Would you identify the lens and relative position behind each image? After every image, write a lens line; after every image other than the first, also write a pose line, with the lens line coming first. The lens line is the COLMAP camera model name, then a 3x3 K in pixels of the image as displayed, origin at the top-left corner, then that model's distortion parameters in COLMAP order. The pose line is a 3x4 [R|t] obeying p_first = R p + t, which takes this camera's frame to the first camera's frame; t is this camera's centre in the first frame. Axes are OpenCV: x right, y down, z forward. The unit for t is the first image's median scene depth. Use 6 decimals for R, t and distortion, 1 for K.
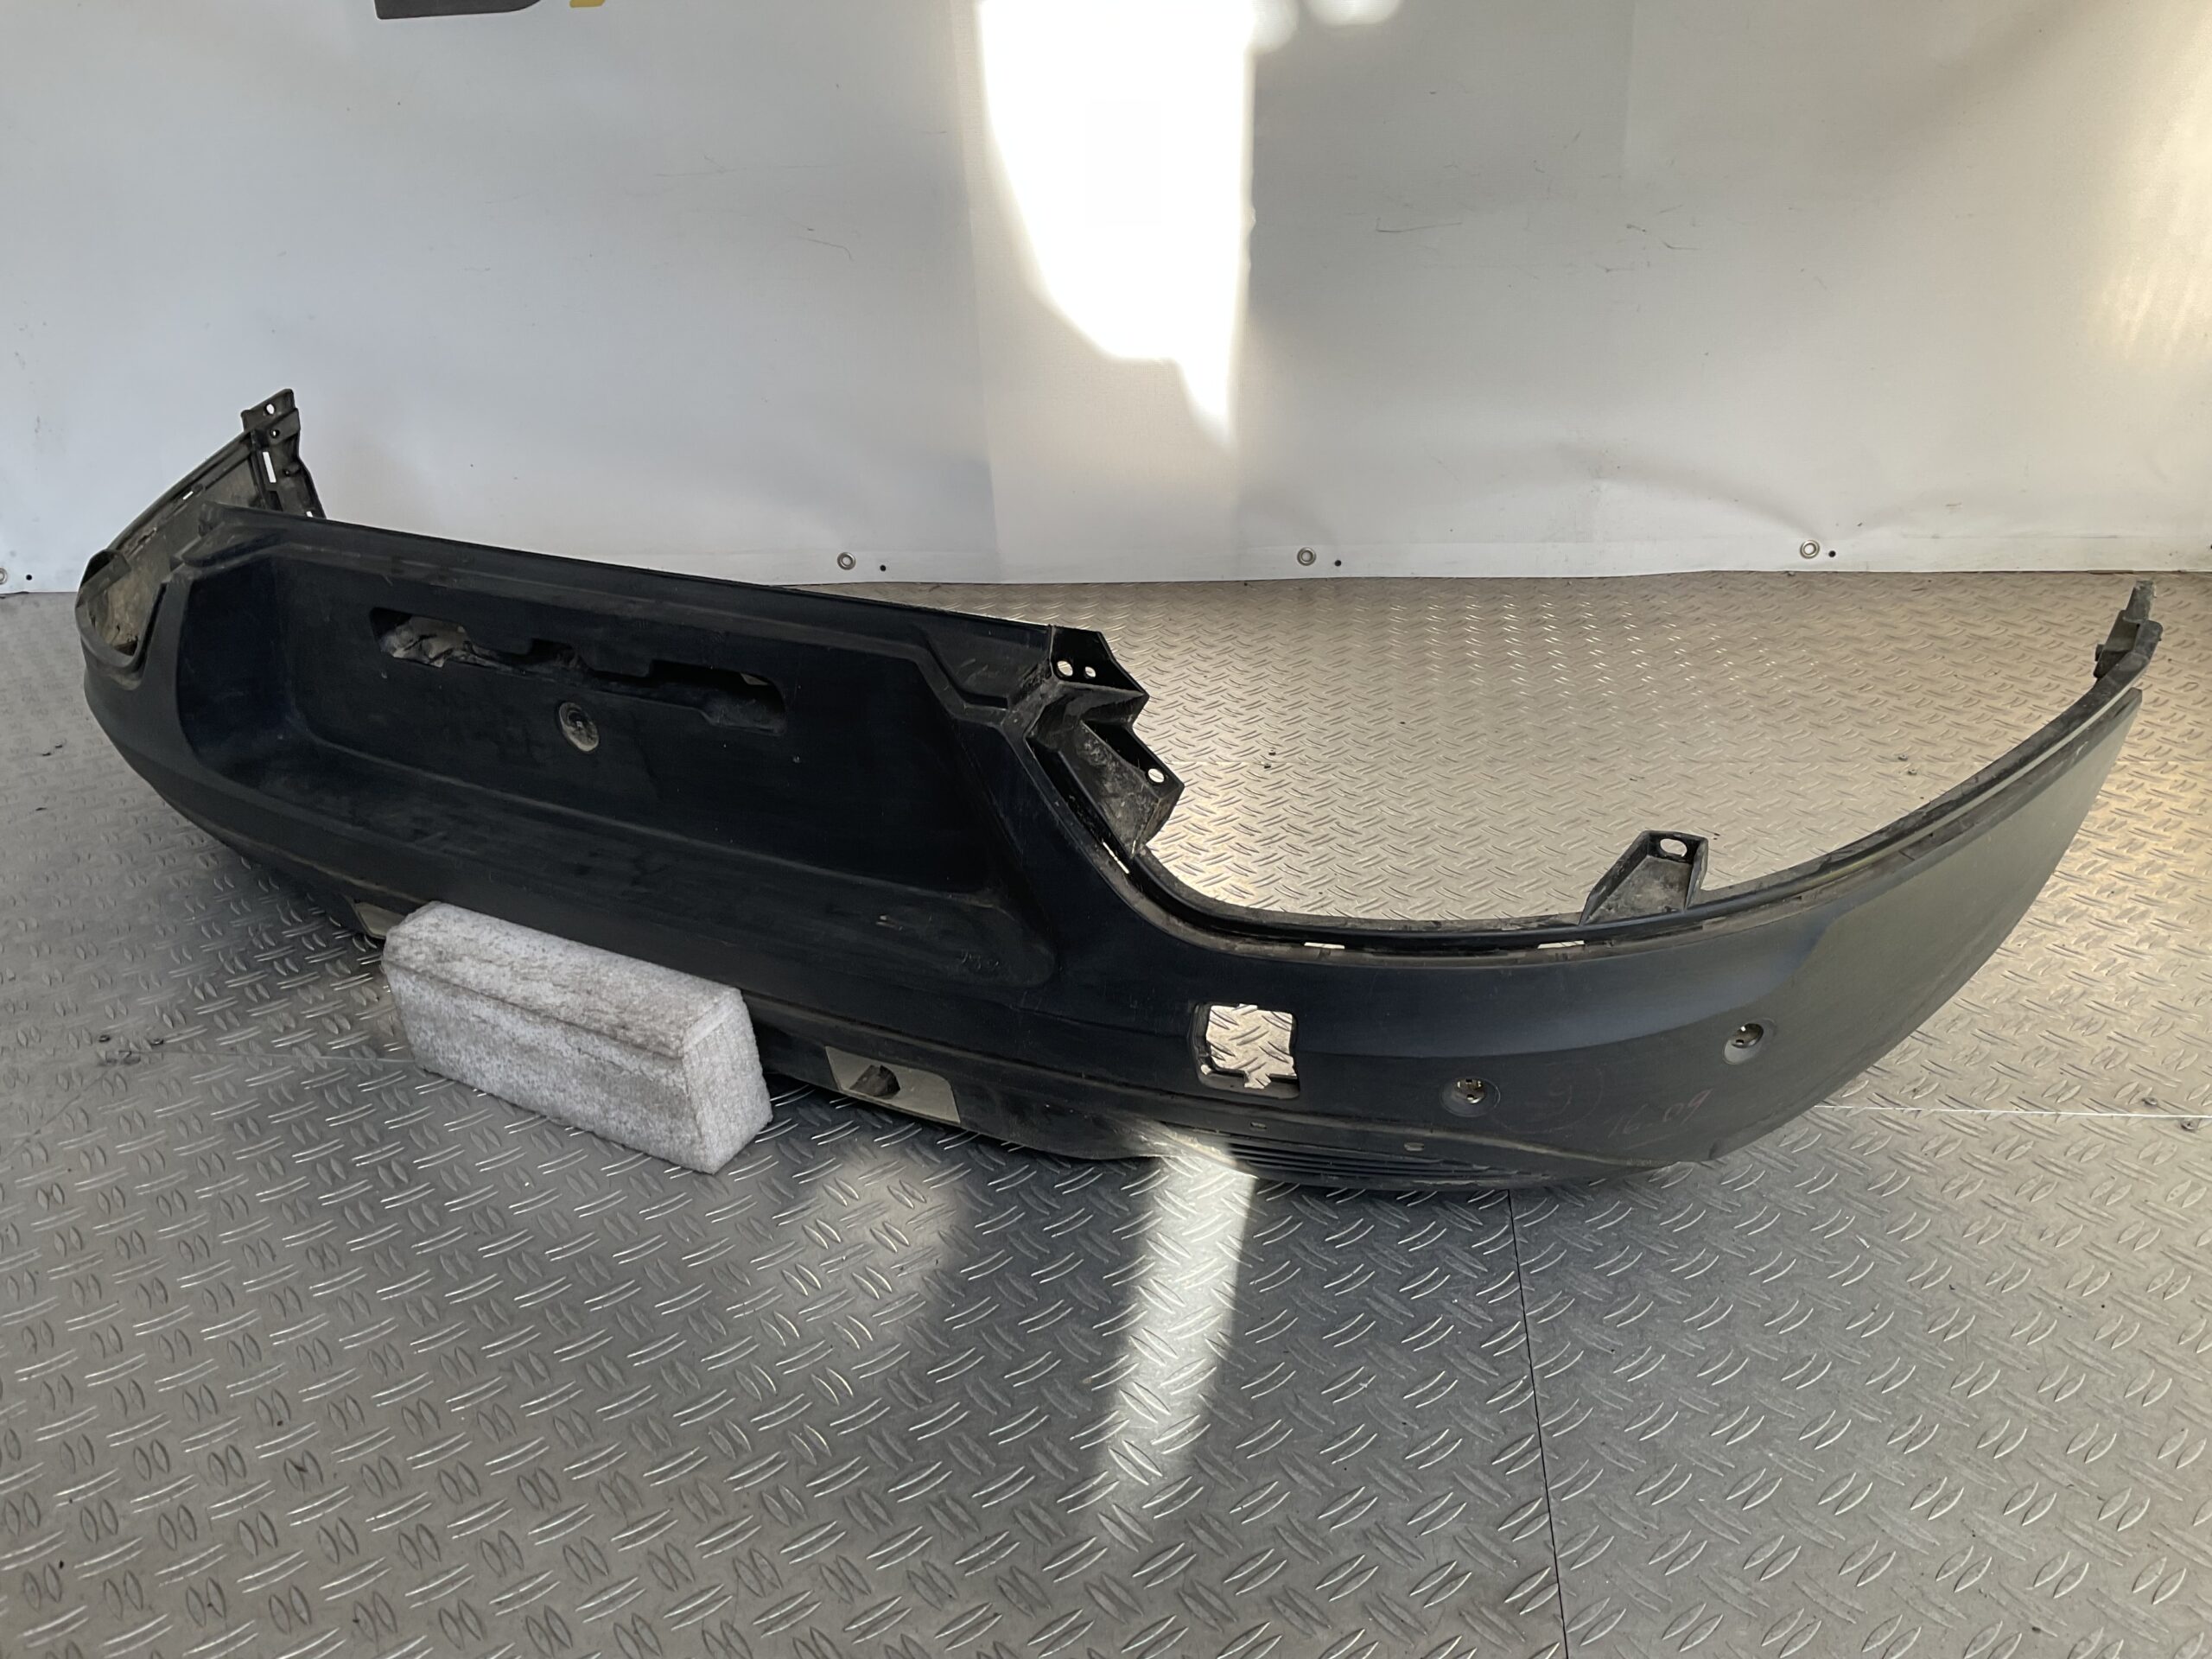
lens RADIAL K [[1707.3, 0, 1045.9], [0, 1707.3, 828.6], [0, 0, 1]] dist [0.021806, -0.039218]
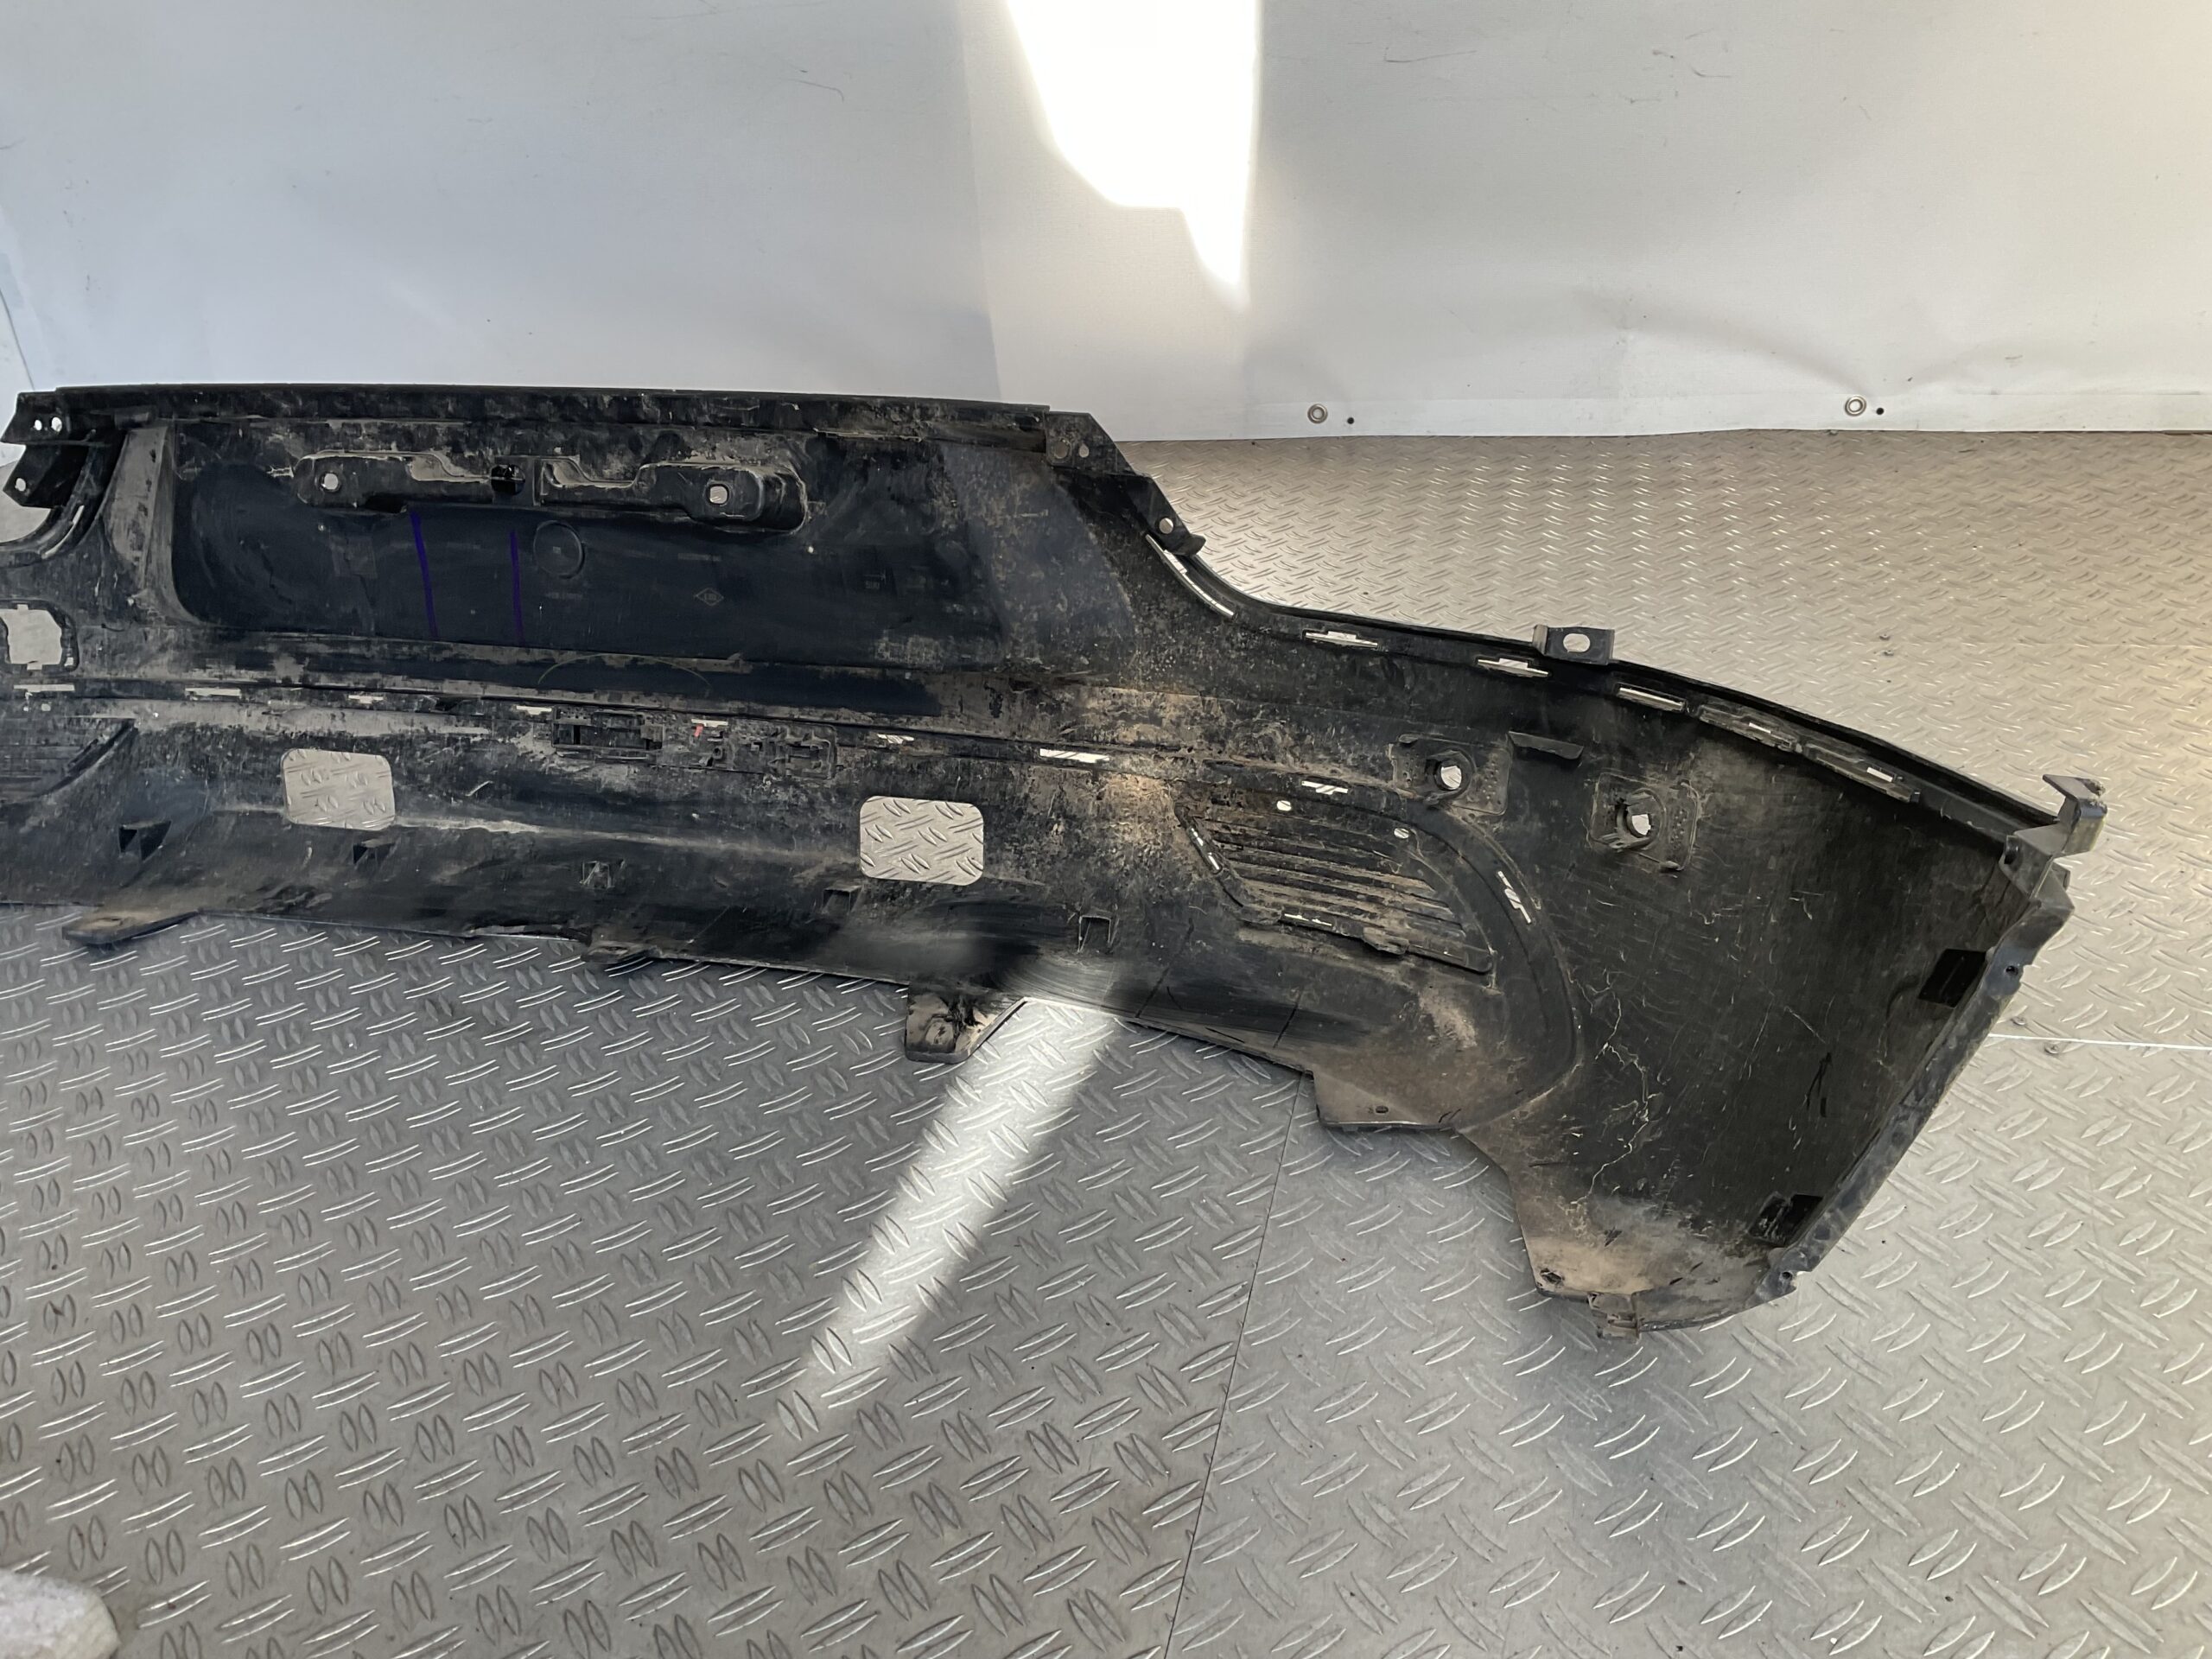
lens RADIAL K [[1707.3, 0, 1045.9], [0, 1707.3, 828.6], [0, 0, 1]] dist [0.021806, -0.039218]
pose [[0.994898, 0.023560, -0.098098, 0.213853], [-0.015401, 0.996420, 0.083121, -0.012190], [0.099705, -0.081186, 0.991699, 0.043385]]
